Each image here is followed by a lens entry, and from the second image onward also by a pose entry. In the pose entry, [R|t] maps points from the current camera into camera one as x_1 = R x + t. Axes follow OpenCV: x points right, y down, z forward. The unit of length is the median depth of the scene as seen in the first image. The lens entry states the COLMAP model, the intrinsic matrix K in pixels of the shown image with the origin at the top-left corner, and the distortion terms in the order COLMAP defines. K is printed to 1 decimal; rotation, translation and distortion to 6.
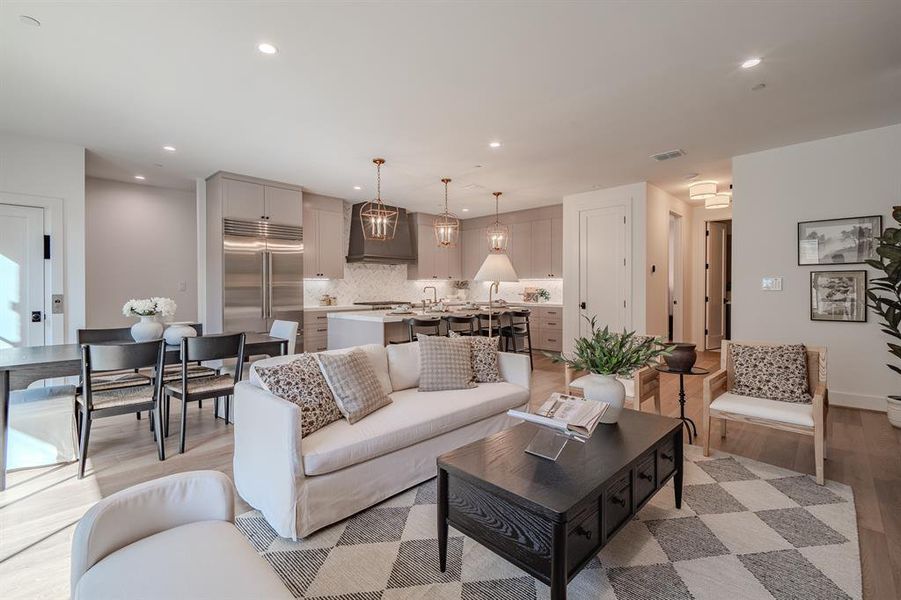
lens RADIAL K [[392.0, 0, 448.5], [0, 392.0, 298.2], [0, 0, 1]] dist [0.009161, -0.004204]
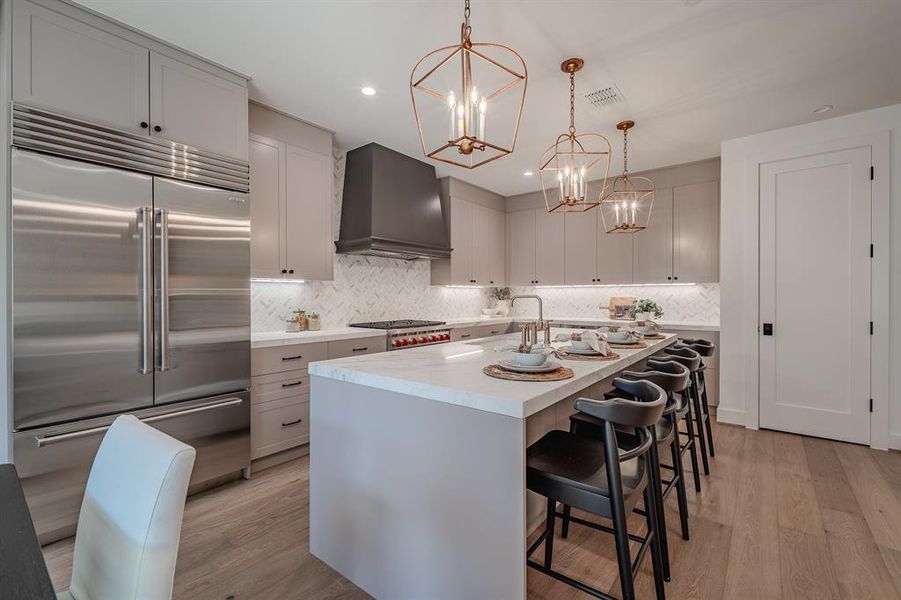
lens RADIAL K [[392.0, 0, 452.9], [0, 392.0, 301.9], [0, 0, 1]] dist [0.009161, -0.004204]
pose [[0.995871, 0.000485, 0.090782, -0.179253], [0.001106, 0.999847, -0.017473, -0.012896], [-0.090776, 0.017501, 0.995718, 0.532341]]
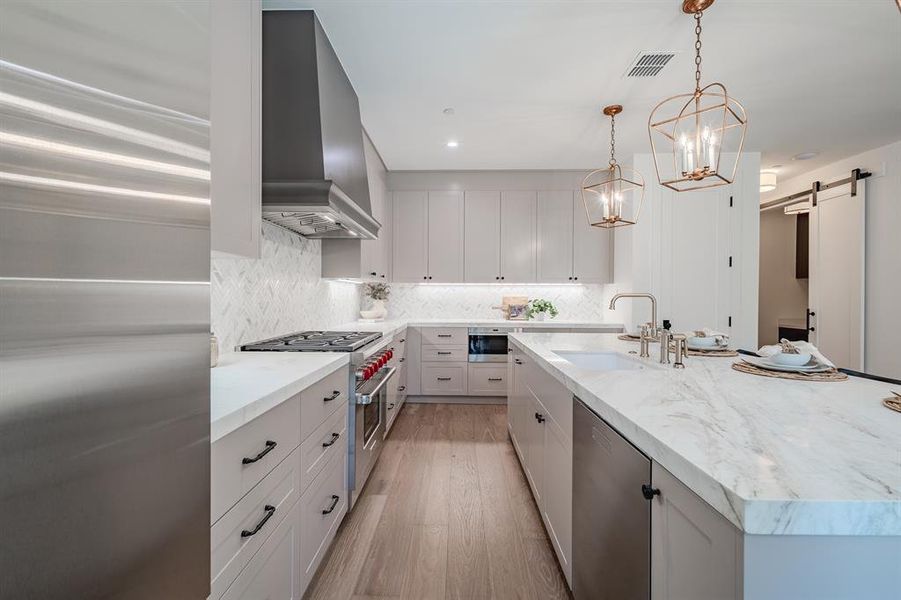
lens RADIAL K [[392.0, 0, 445.5], [0, 392.0, 298.5], [0, 0, 1]] dist [0.009161, -0.004204]
pose [[0.737709, 0.001964, 0.675116, -0.415157], [0.013722, 0.999746, -0.017904, -0.021174], [-0.674980, 0.022472, 0.737494, 0.857050]]
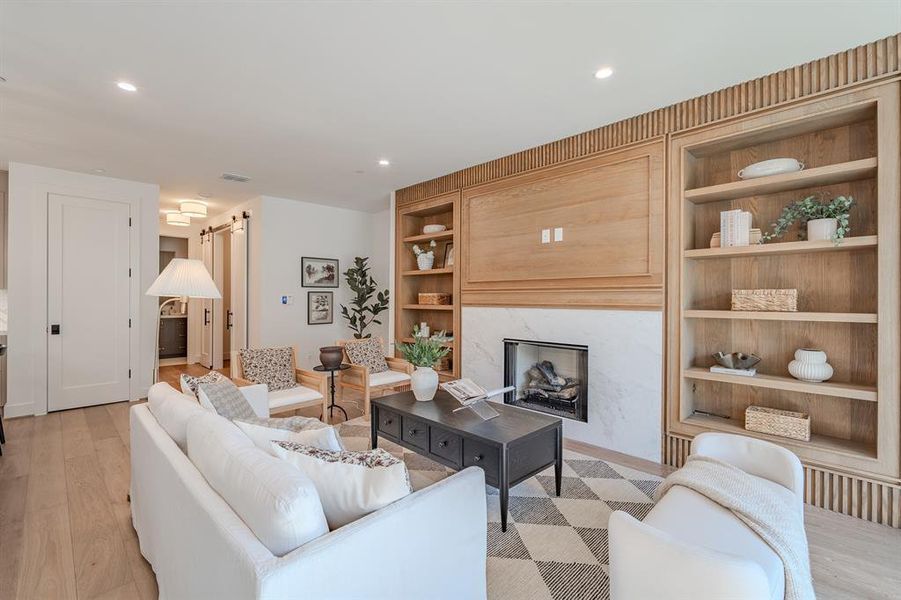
lens RADIAL K [[392.0, 0, 445.7], [0, 392.0, 295.7], [0, 0, 1]] dist [0.009161, -0.004204]
pose [[0.021545, 0.009352, 0.999724, -0.375368], [0.029277, 0.999522, -0.009981, -0.015802], [-0.999339, 0.029484, 0.021261, 0.332873]]
